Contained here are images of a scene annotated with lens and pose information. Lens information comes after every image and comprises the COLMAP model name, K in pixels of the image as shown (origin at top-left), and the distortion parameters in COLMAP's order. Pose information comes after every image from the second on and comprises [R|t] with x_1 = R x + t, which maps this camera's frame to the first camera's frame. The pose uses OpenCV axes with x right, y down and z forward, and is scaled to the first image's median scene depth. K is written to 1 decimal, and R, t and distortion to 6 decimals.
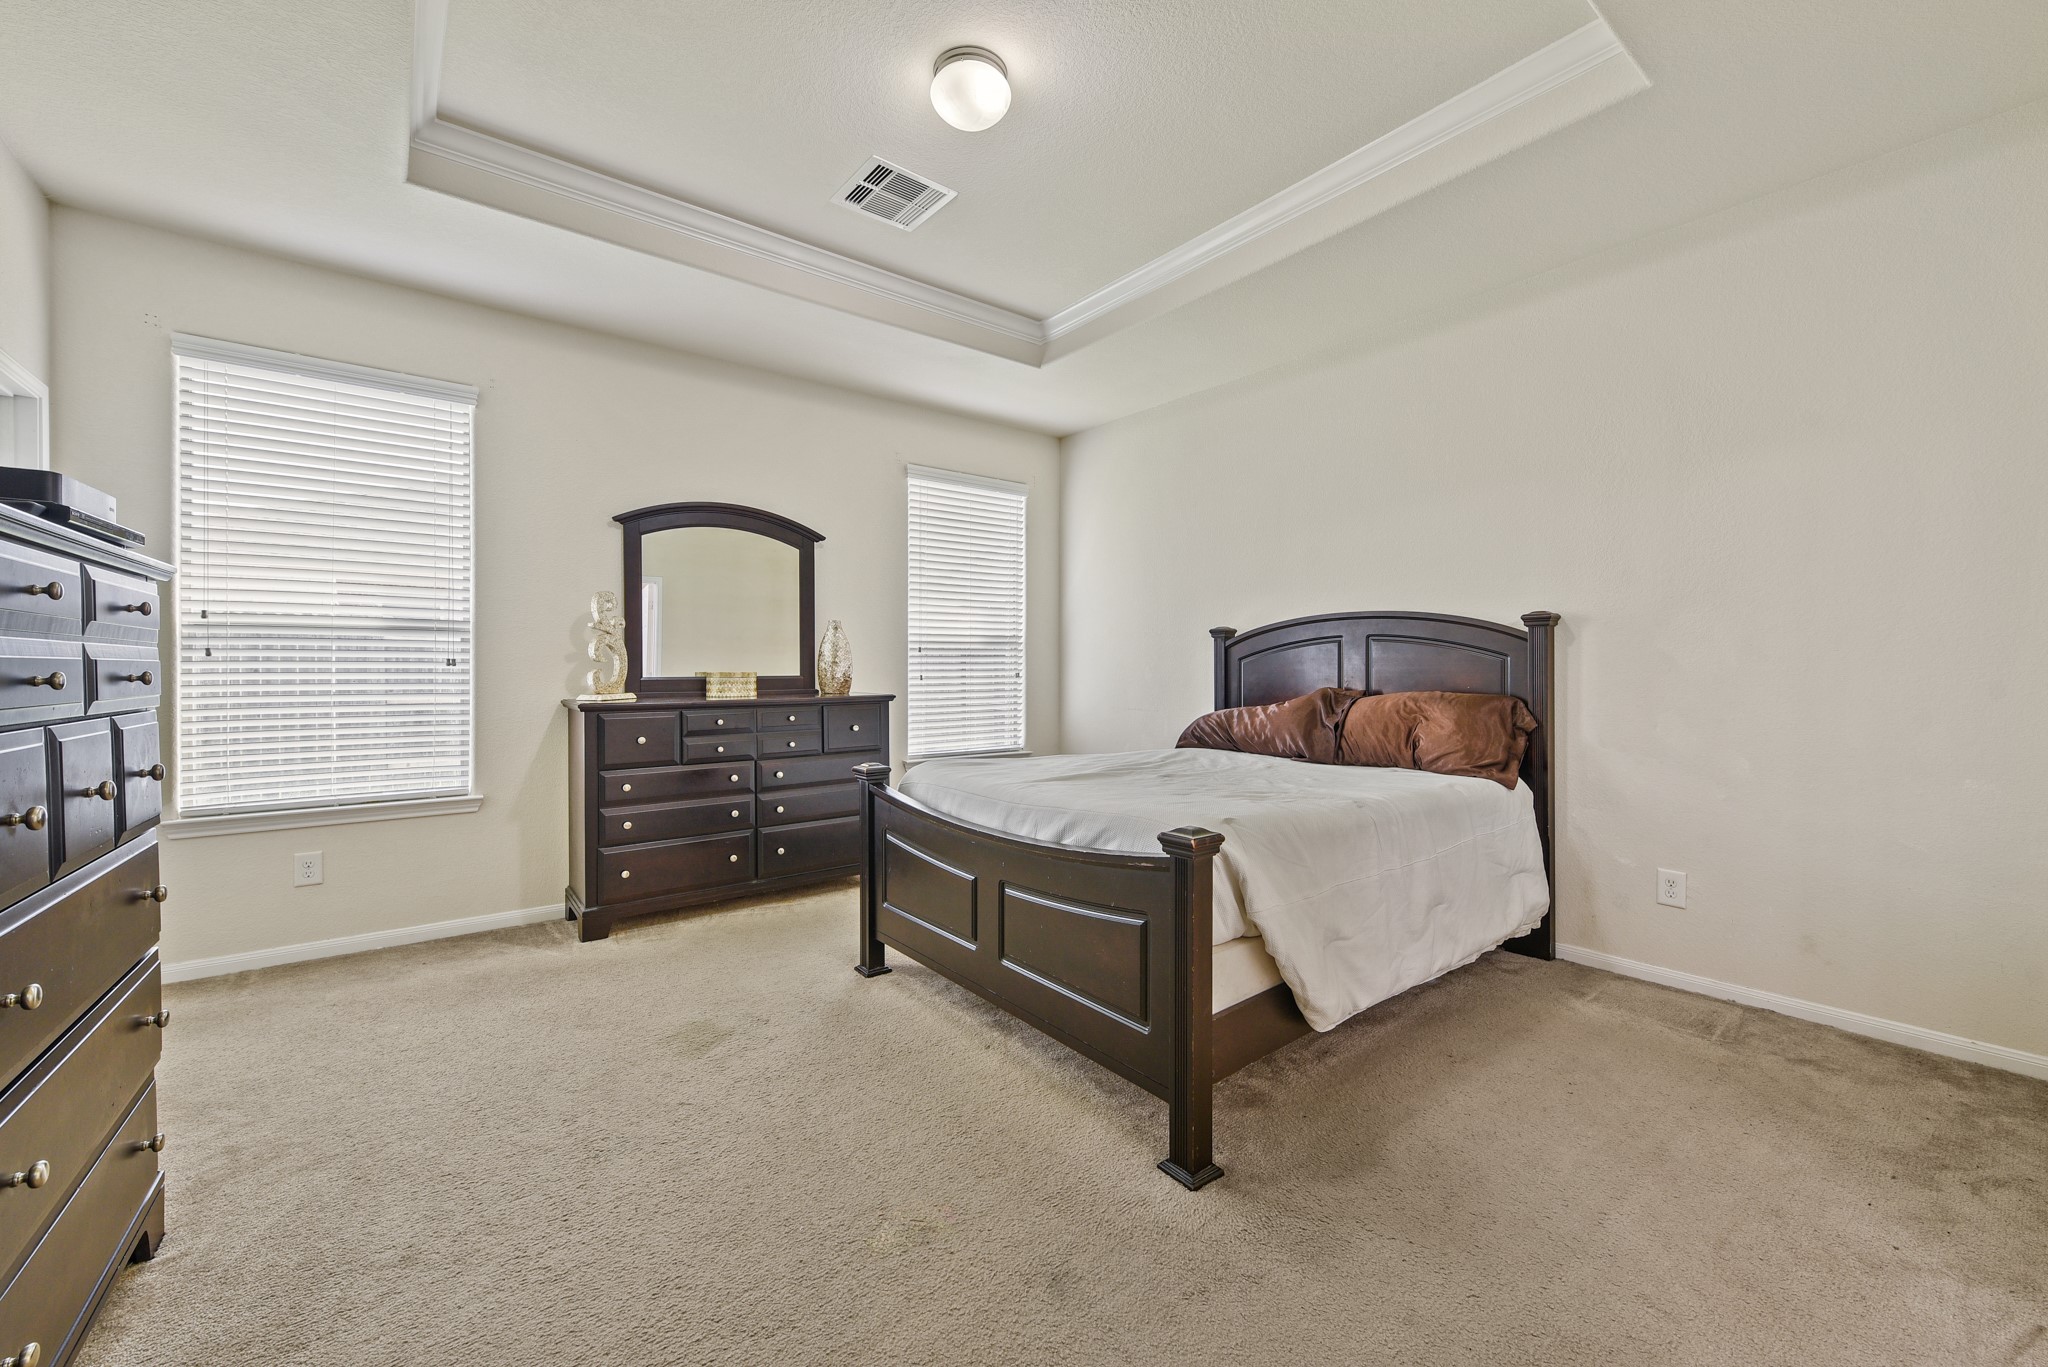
lens RADIAL K [[804.9, 0, 1028.0], [0, 804.9, 688.0], [0, 0, 1]] dist [-0.000385, -0.000028]
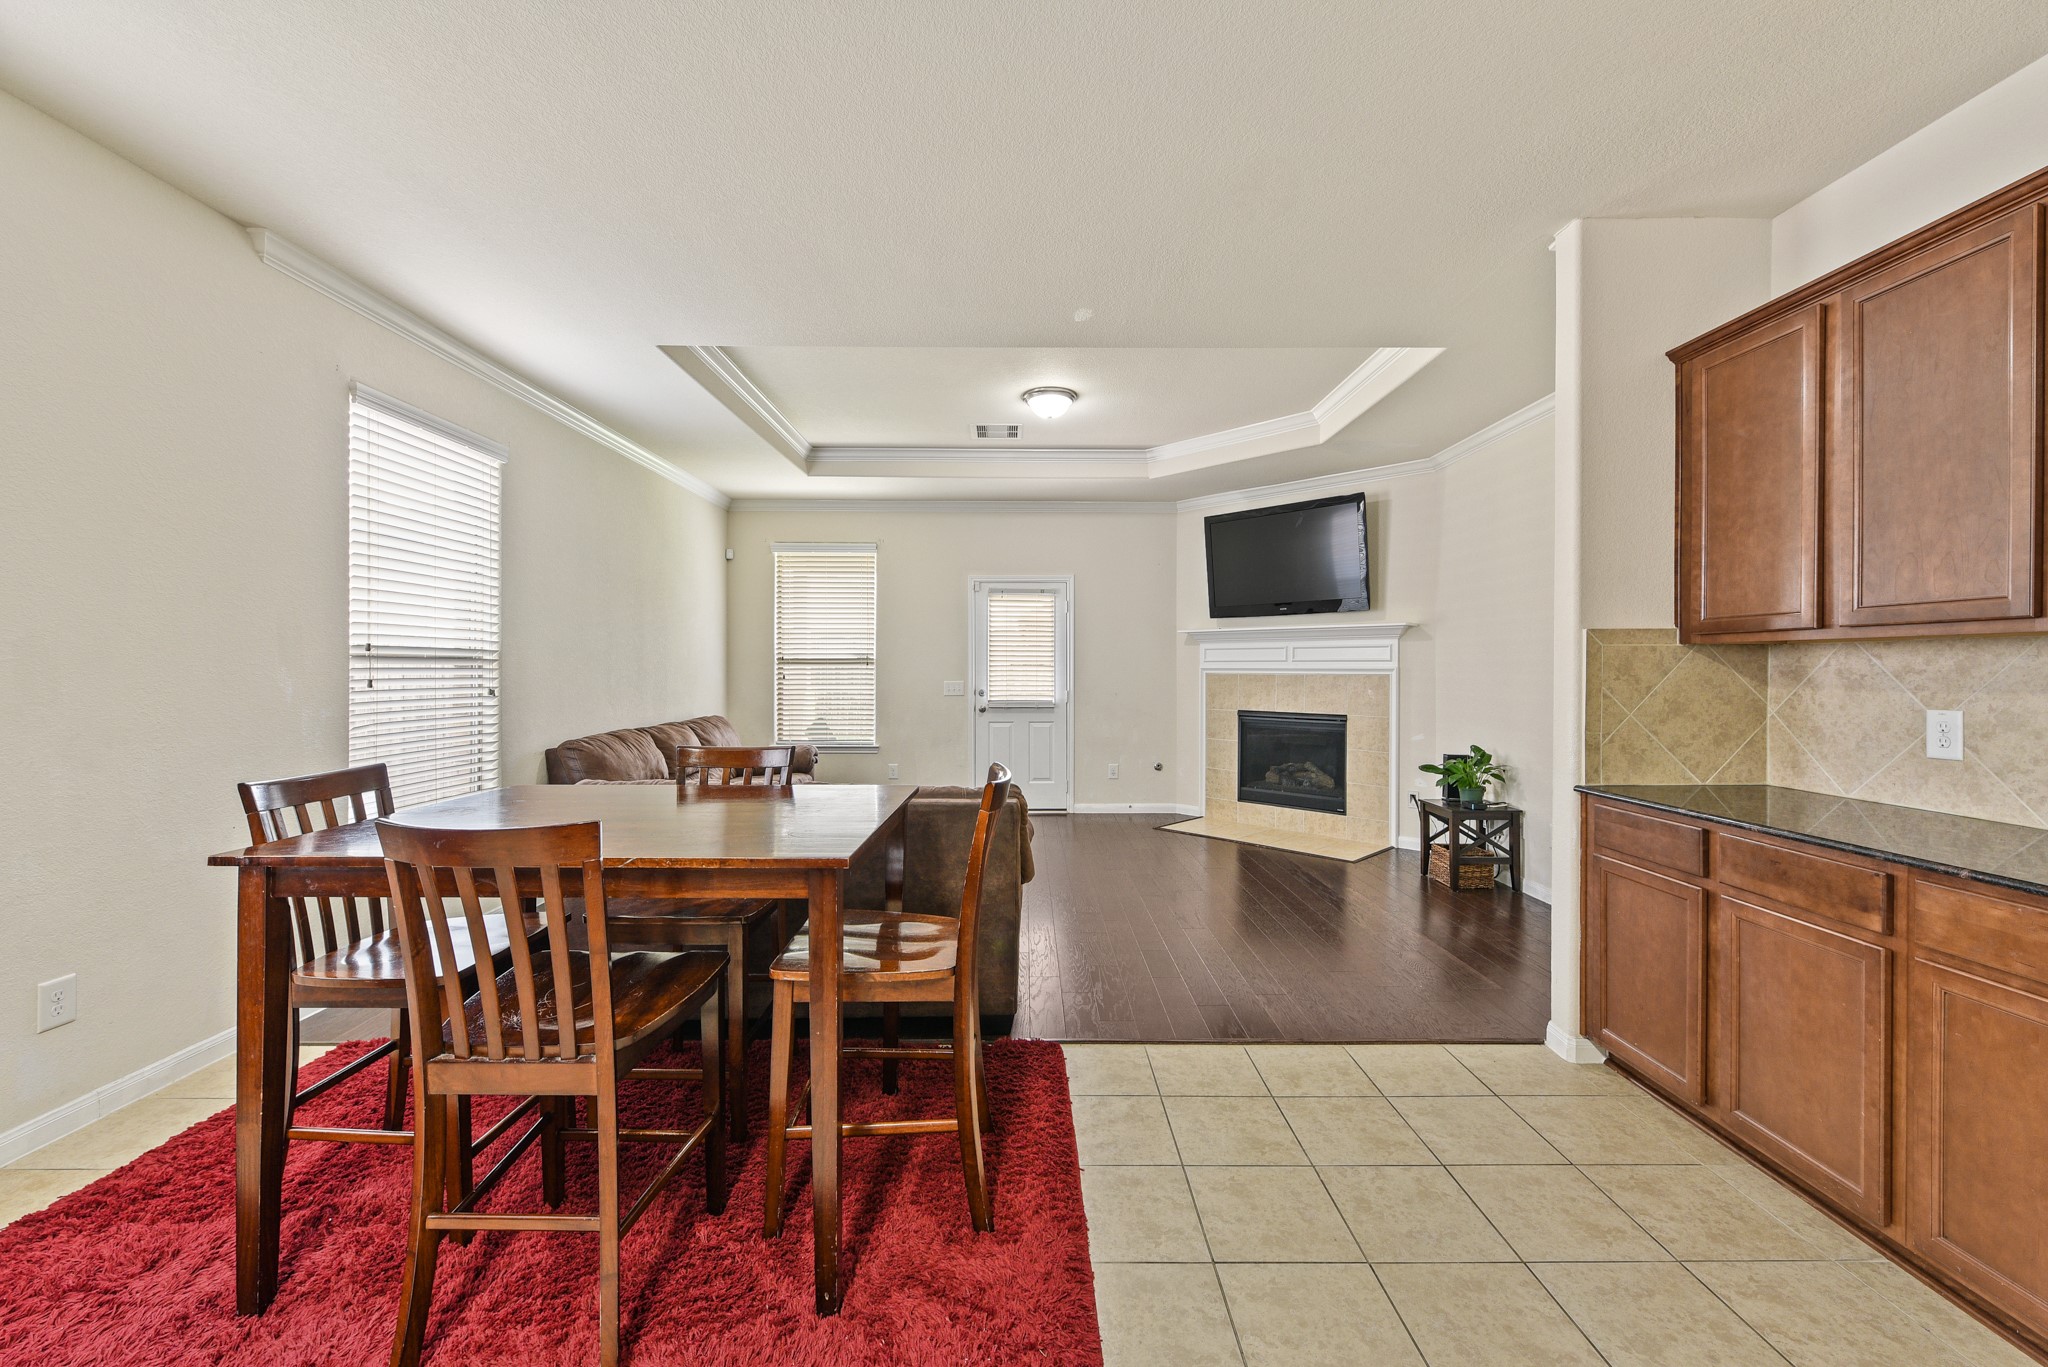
lens RADIAL K [[804.9, 0, 1025.3], [0, 804.9, 670.9], [0, 0, 1]] dist [-0.000385, -0.000028]
pose [[0.601073, -0.002368, 0.799191, -1.347217], [0.004158, 0.999991, -0.000164, -0.056971], [-0.799183, 0.003422, 0.601078, -0.326666]]
